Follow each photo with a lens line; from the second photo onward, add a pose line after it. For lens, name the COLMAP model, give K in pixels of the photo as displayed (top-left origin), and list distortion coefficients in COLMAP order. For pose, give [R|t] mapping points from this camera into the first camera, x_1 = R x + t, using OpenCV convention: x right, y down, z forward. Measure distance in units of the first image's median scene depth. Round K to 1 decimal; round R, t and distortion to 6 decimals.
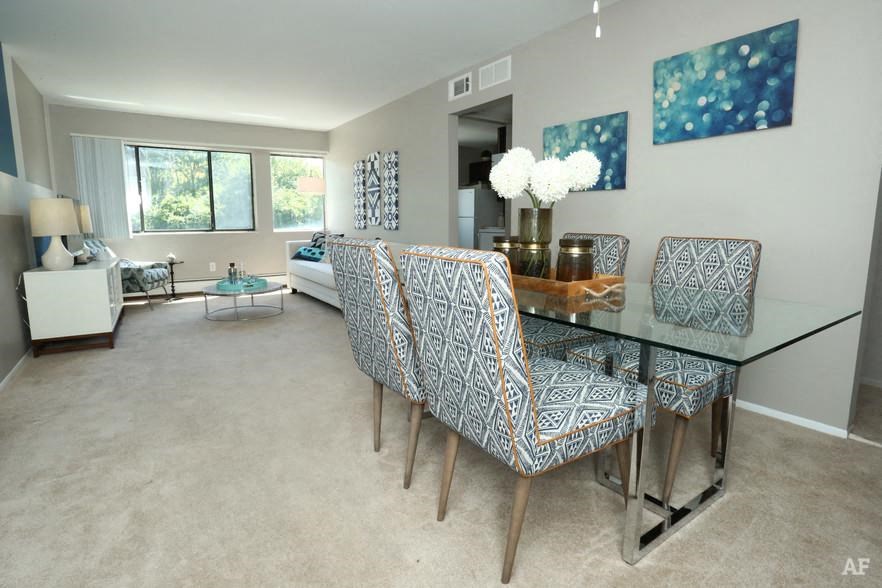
lens RADIAL K [[479.8, 0, 441.0], [0, 479.8, 294.0], [0, 0, 1]] dist [-0.027459, 0.000257]
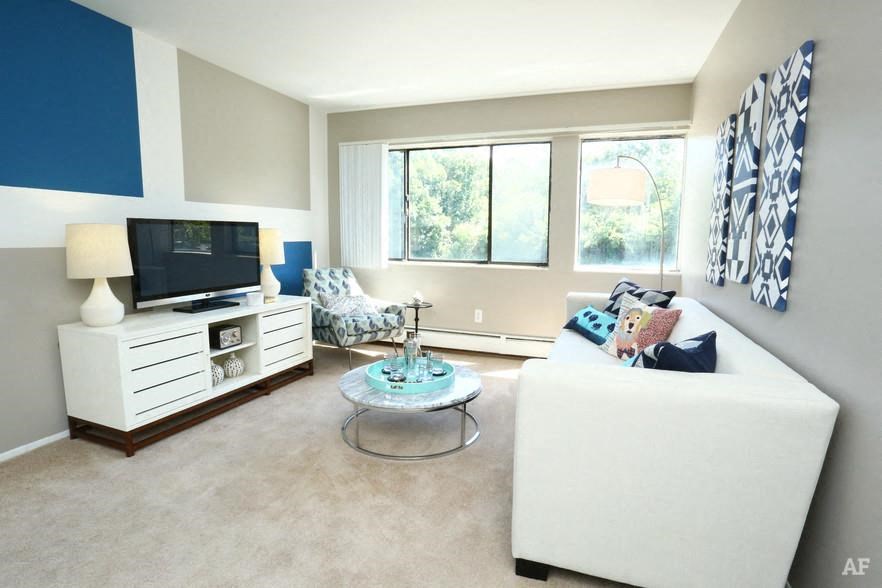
lens RADIAL K [[449.1, 0, 441.0], [0, 449.1, 294.0], [0, 0, 1]] dist [-0.050568, 0.000179]
pose [[0.584257, 0.118494, -0.802872, 0.001316], [-0.136992, 0.989487, 0.046347, -0.119756], [0.799923, 0.082908, 0.594347, 0.622361]]
